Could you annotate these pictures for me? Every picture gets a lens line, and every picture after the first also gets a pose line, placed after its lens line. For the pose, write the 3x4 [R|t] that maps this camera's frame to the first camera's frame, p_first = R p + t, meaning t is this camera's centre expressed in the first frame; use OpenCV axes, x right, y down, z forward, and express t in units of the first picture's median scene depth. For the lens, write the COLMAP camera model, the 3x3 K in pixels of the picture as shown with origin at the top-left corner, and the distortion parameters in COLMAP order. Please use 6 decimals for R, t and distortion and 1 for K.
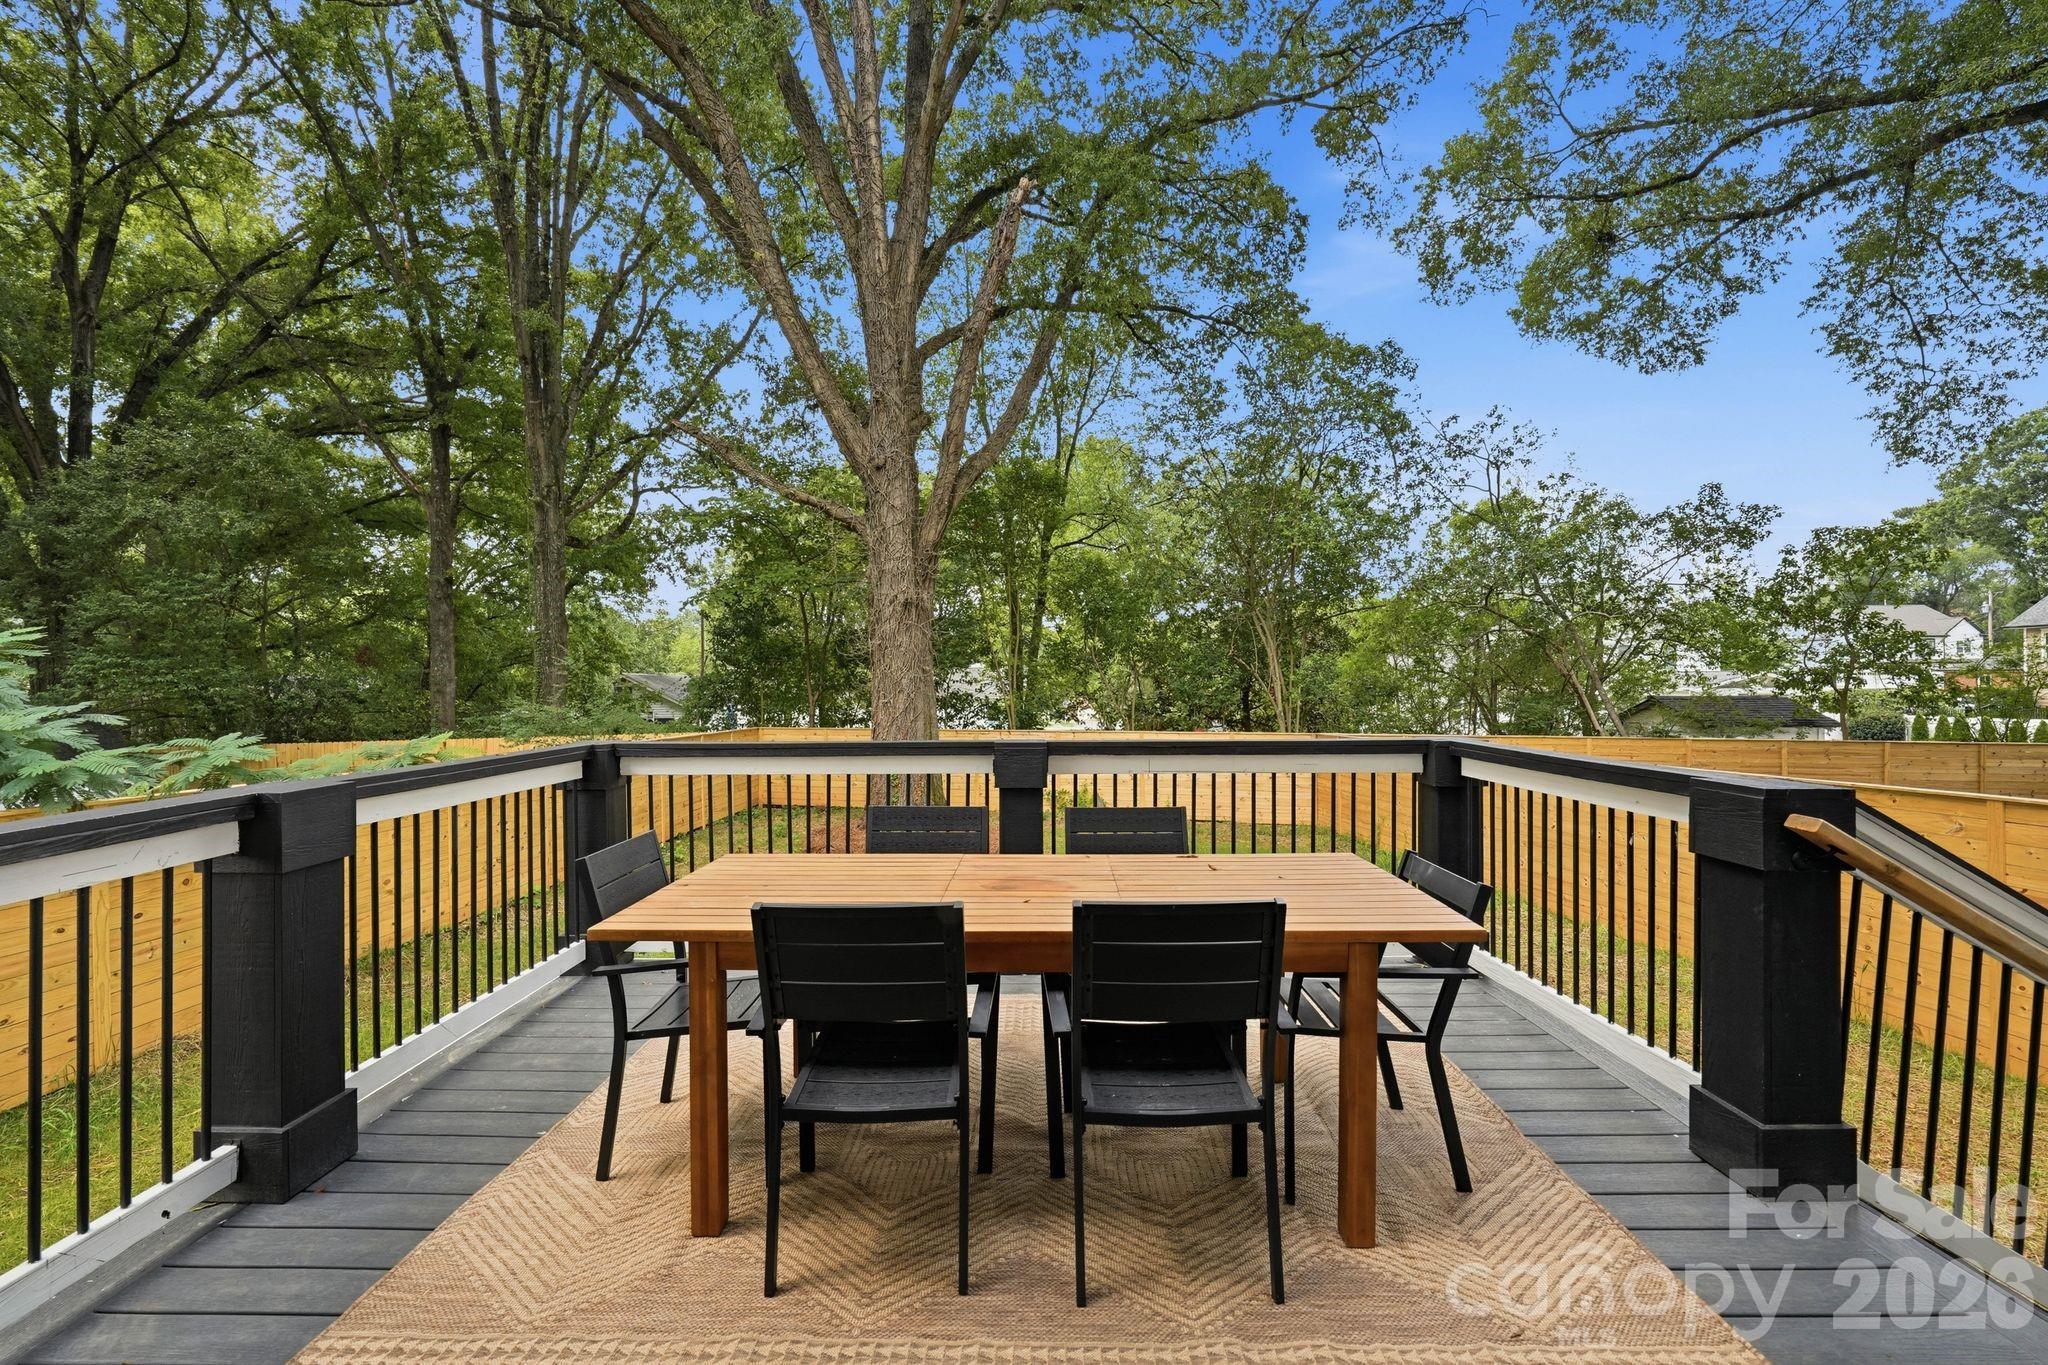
lens RADIAL K [[877.7, 0, 1019.5], [0, 877.7, 677.0], [0, 0, 1]] dist [-0.000341, -0.000021]
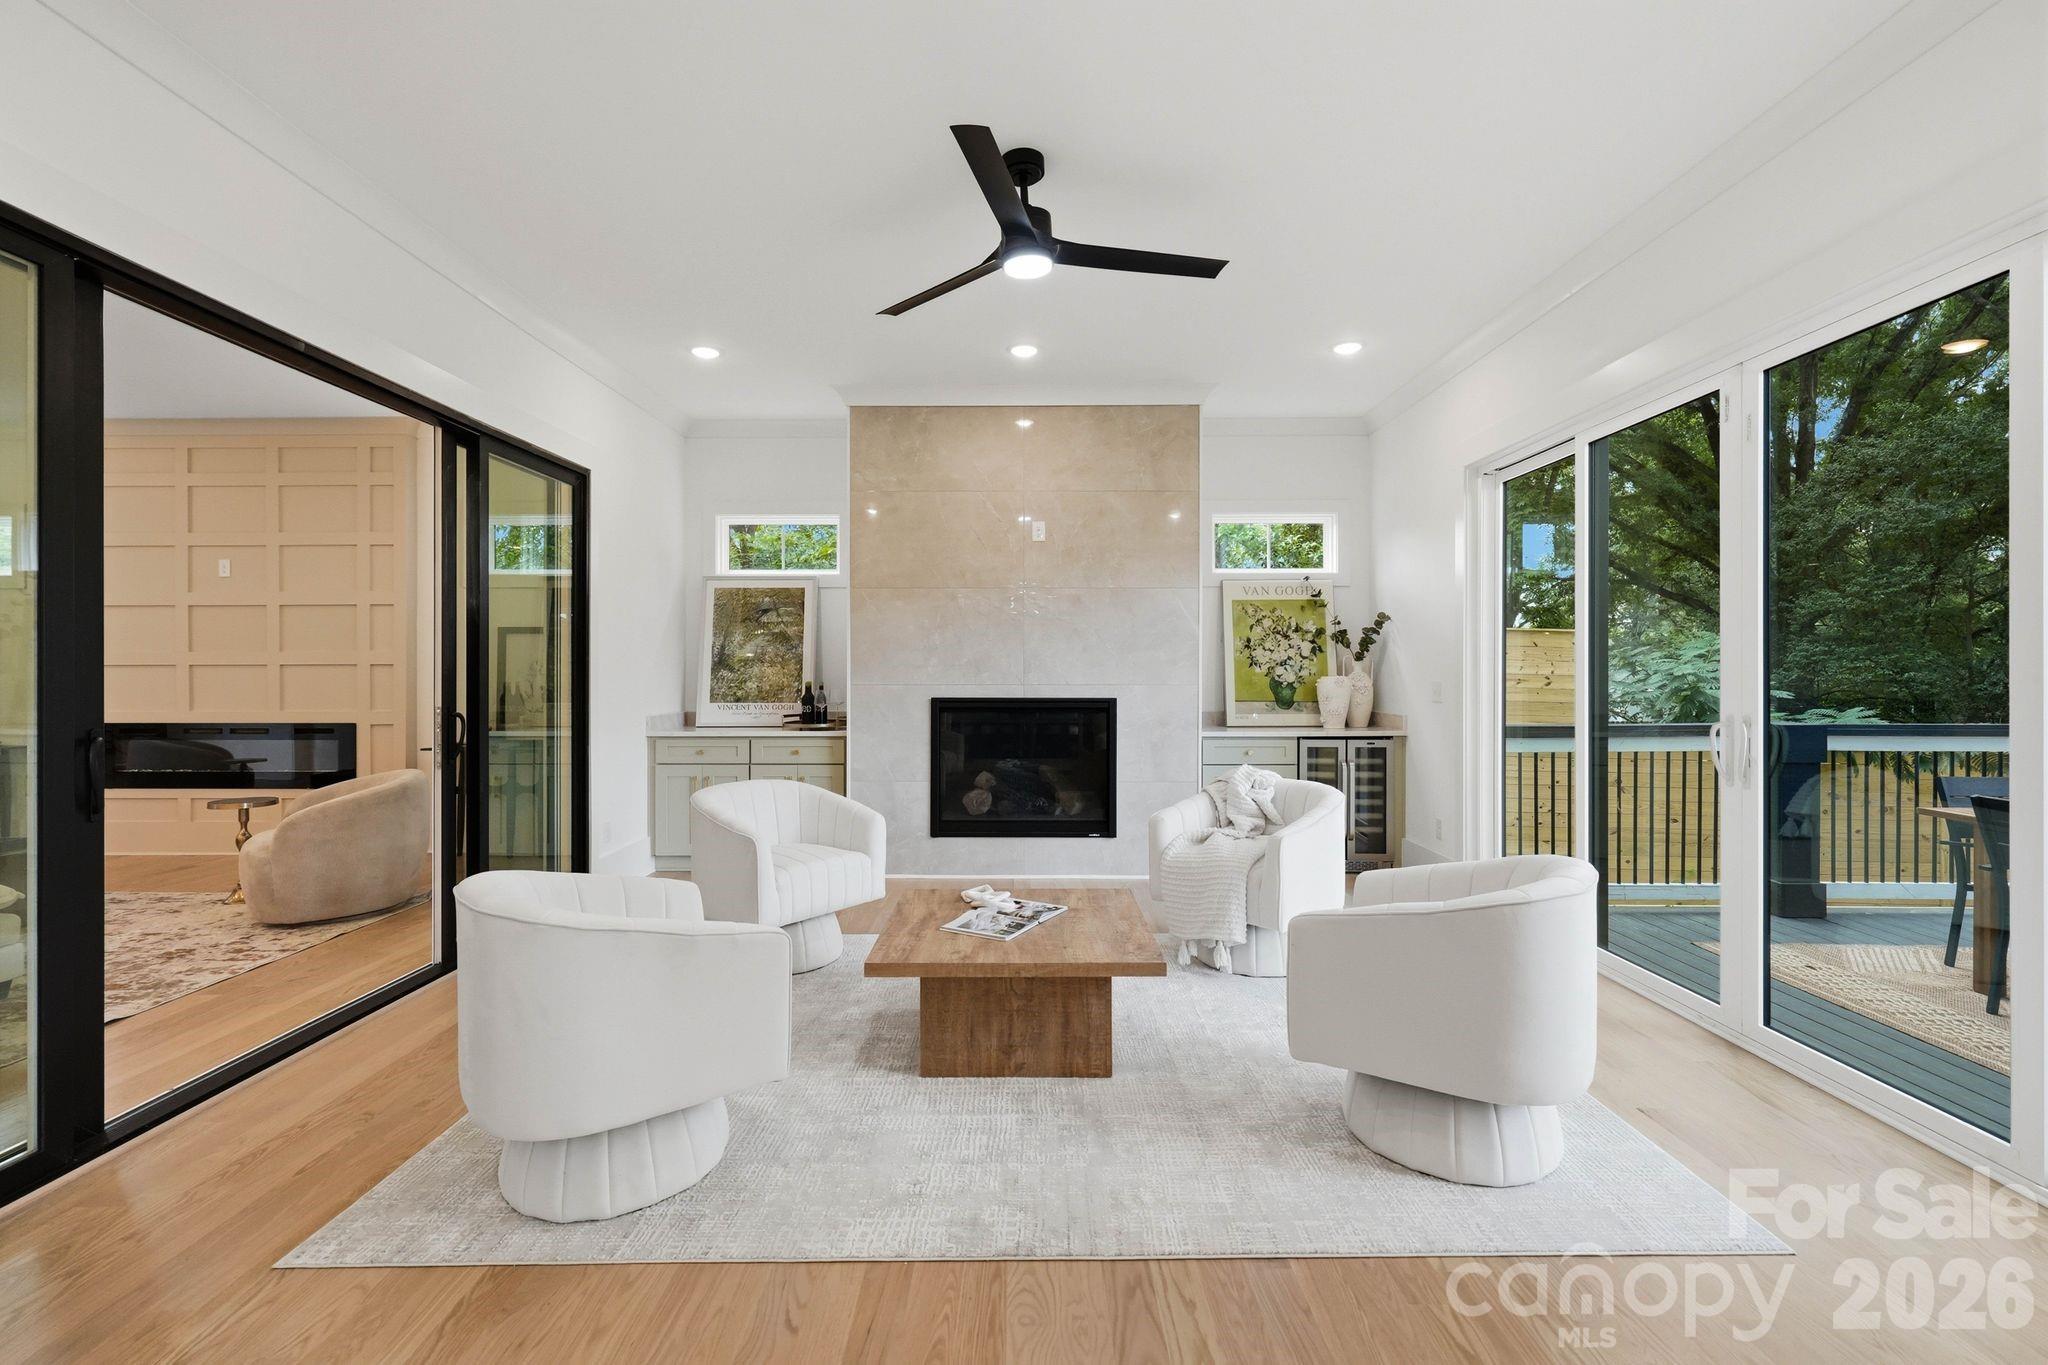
lens RADIAL K [[877.7, 0, 1019.5], [0, 877.7, 677.0], [0, 0, 1]] dist [-0.000341, -0.000021]
pose [[0.008586, 0.014643, -0.999856, 0.136895], [0.005727, 0.999876, 0.014692, -0.003052], [0.999947, -0.005852, 0.008501, -0.092158]]
